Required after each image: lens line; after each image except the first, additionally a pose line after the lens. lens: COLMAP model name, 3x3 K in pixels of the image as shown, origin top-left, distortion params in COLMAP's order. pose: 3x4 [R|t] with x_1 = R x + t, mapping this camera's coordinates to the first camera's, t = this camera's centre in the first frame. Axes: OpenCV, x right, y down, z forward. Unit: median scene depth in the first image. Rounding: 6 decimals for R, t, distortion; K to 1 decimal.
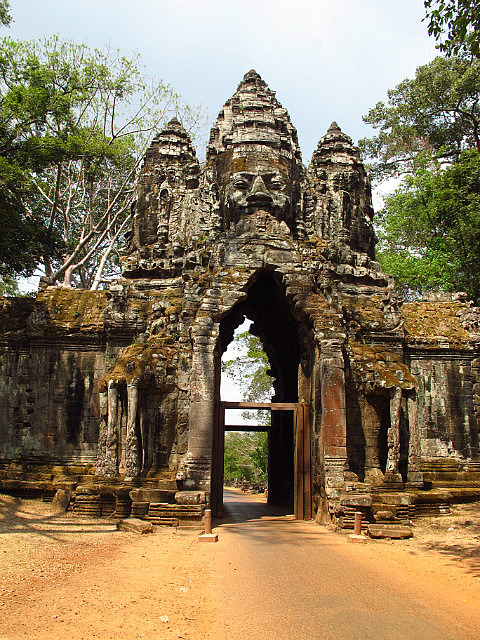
lens RADIAL K [[536.9, 0, 223.1], [0, 536.9, 332.6], [0, 0, 1]] dist [-0.169904, 0.154448]
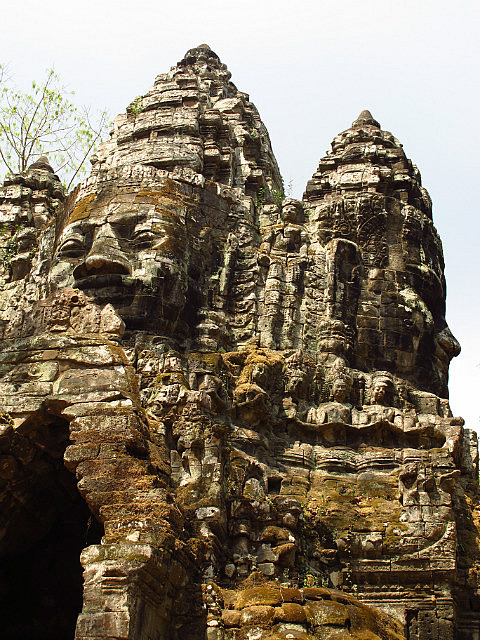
lens RADIAL K [[1045.9, 0, 240.0], [0, 1045.9, 320.0], [0, 0, 1]] dist [-0.035468, -0.064856]
pose [[0.962764, -0.113581, -0.245324, 0.381441], [0.030498, 0.947299, -0.318896, 0.068474], [0.268616, 0.299540, 0.915490, 0.234393]]
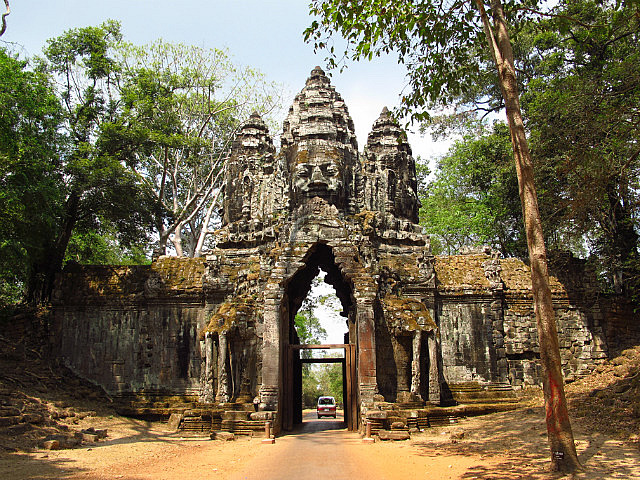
lens RADIAL K [[536.9, 0, 320.0], [0, 536.9, 240.0], [0, 0, 1]] dist [-0.169904, 0.154448]
pose [[0.998344, -0.044260, -0.036746, 0.113122], [0.043167, 0.998617, -0.030005, -0.076209], [0.038023, 0.028369, 0.998874, -0.290343]]
